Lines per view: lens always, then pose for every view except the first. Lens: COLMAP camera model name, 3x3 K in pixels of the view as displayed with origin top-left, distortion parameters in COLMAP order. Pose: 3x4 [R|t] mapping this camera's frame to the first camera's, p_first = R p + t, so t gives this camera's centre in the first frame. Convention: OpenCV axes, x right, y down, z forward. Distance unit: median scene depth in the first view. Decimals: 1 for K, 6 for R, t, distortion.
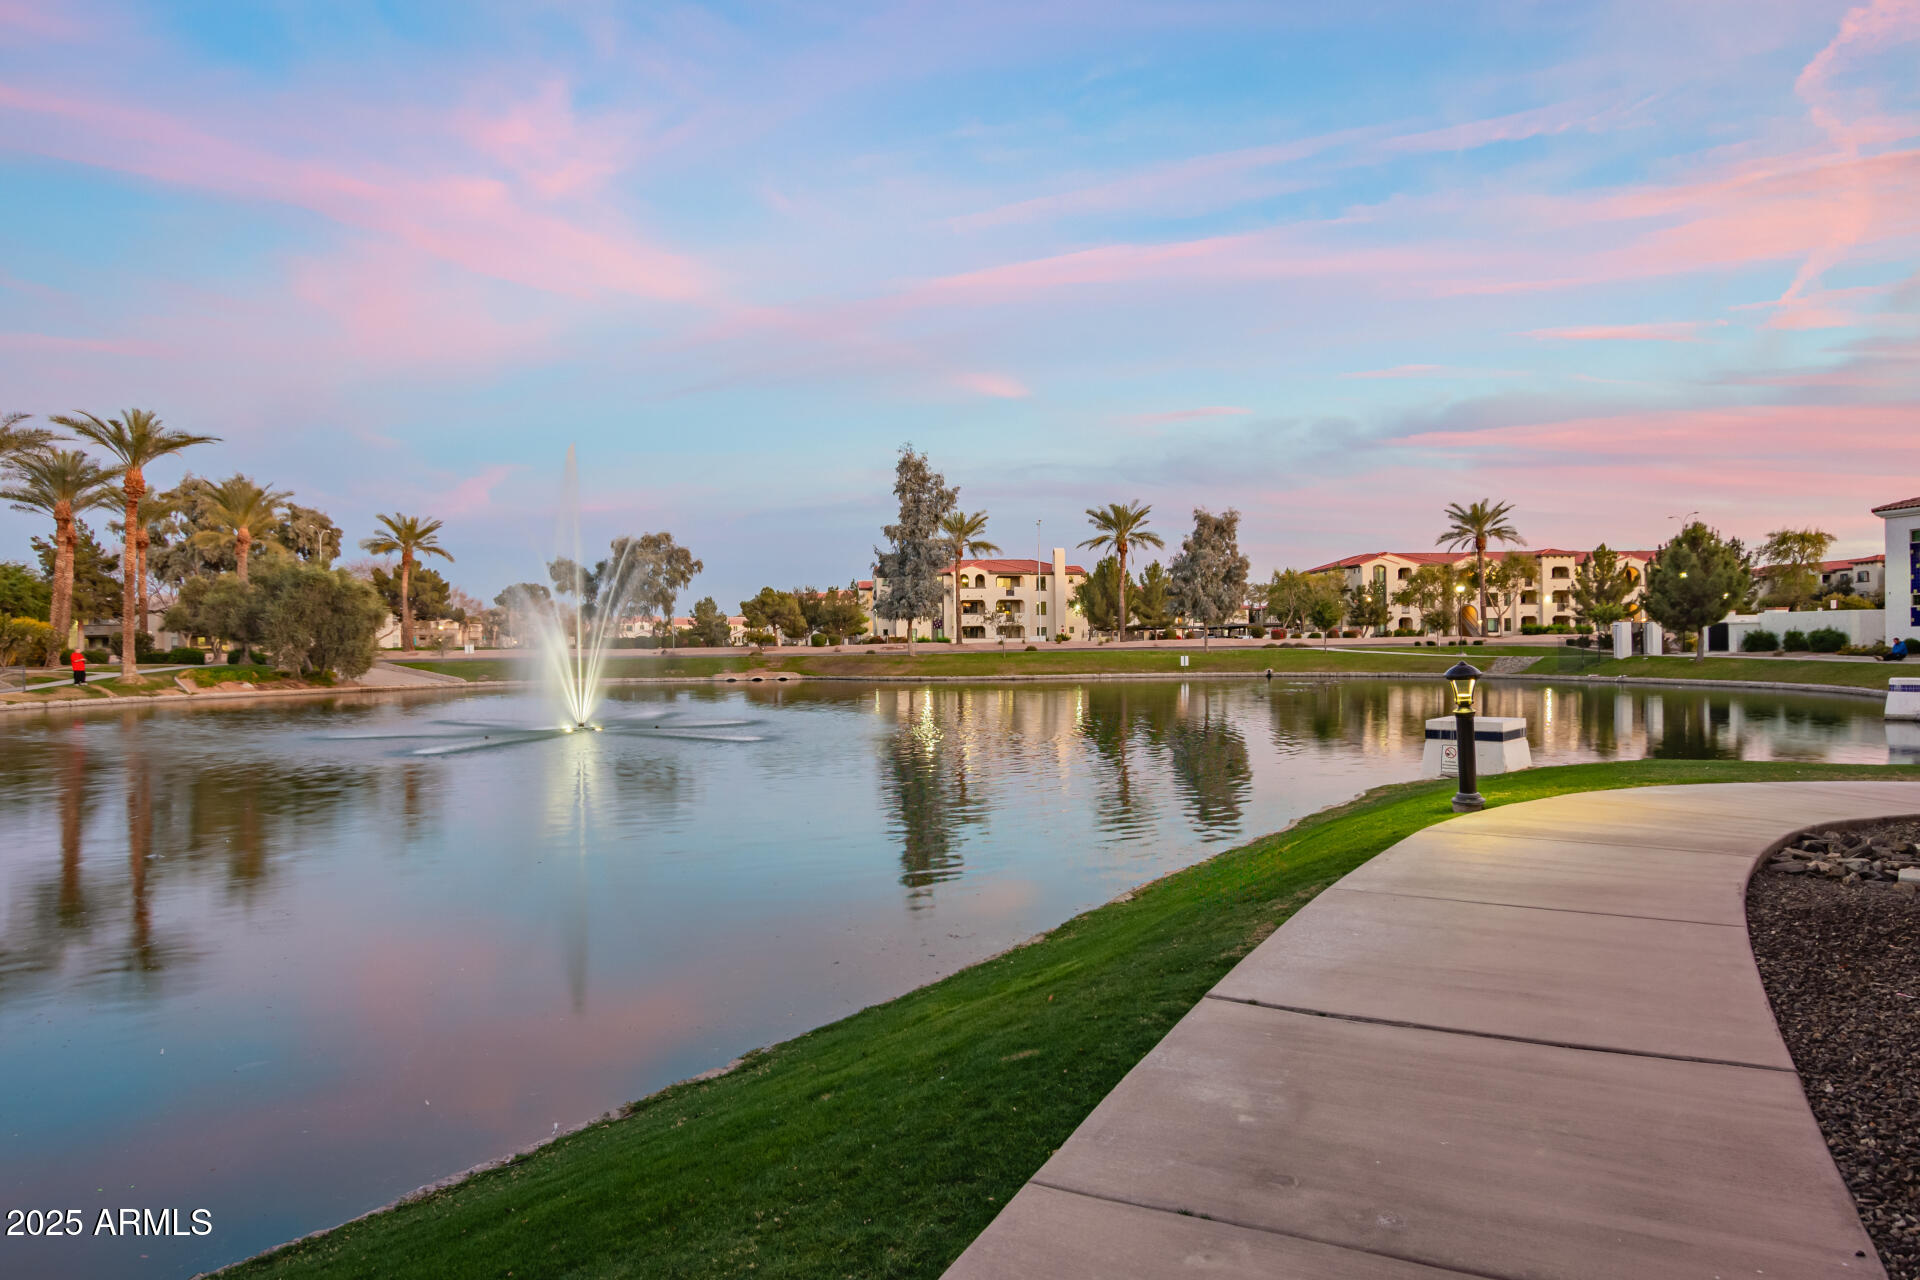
lens RADIAL K [[1180.3, 0, 951.4], [0, 1180.3, 647.1], [0, 0, 1]] dist [-0.029487, 0.000301]
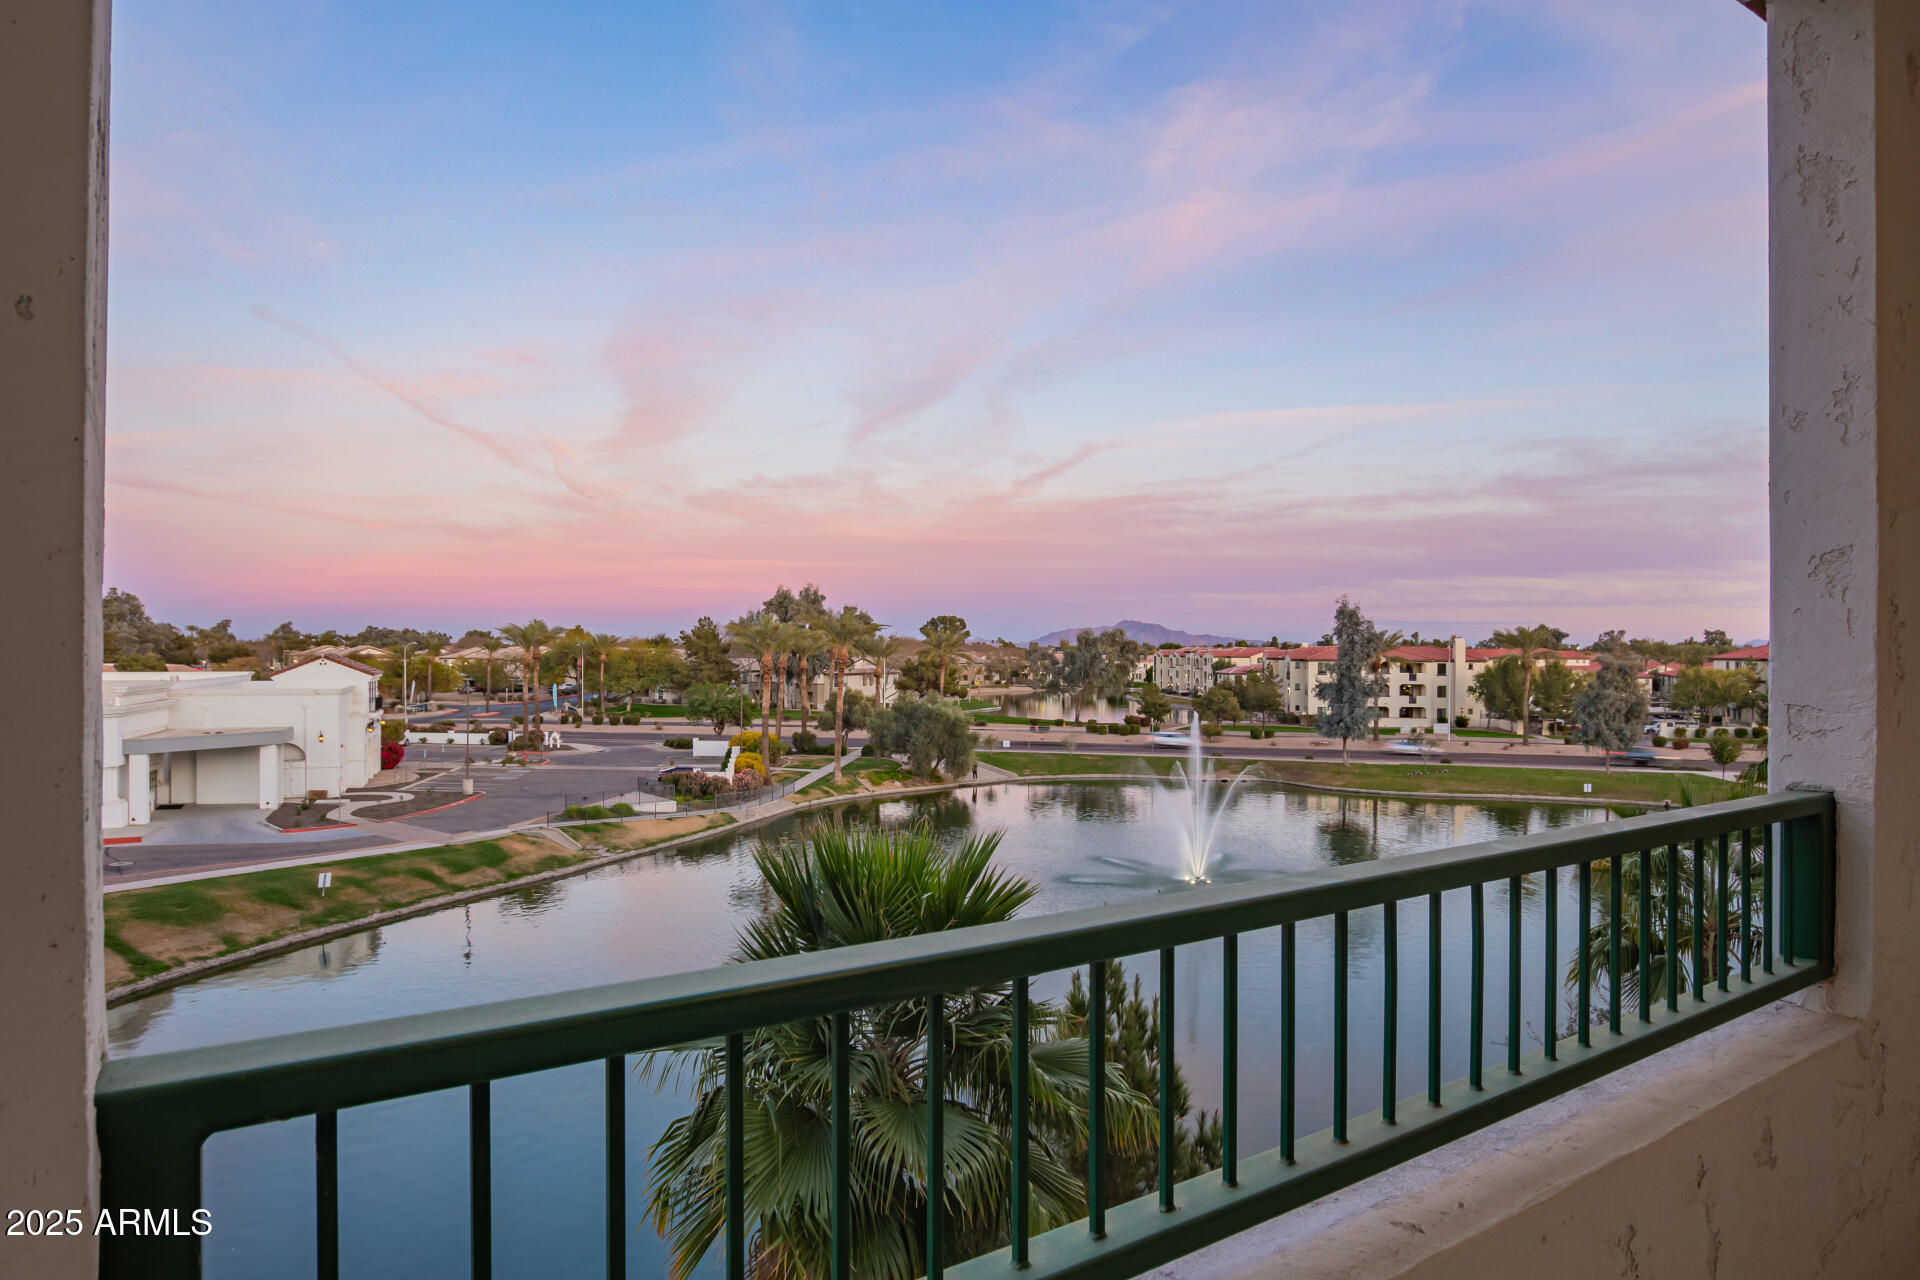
lens RADIAL K [[1110.7, 0, 958.8], [0, 1110.7, 648.8], [0, 0, 1]] dist [-0.003164, -0.002307]
pose [[0.951493, 0.018720, -0.307099, -0.062147], [-0.020450, 0.999788, -0.002417, -0.101515], [0.306989, 0.008580, 0.951674, -0.253349]]
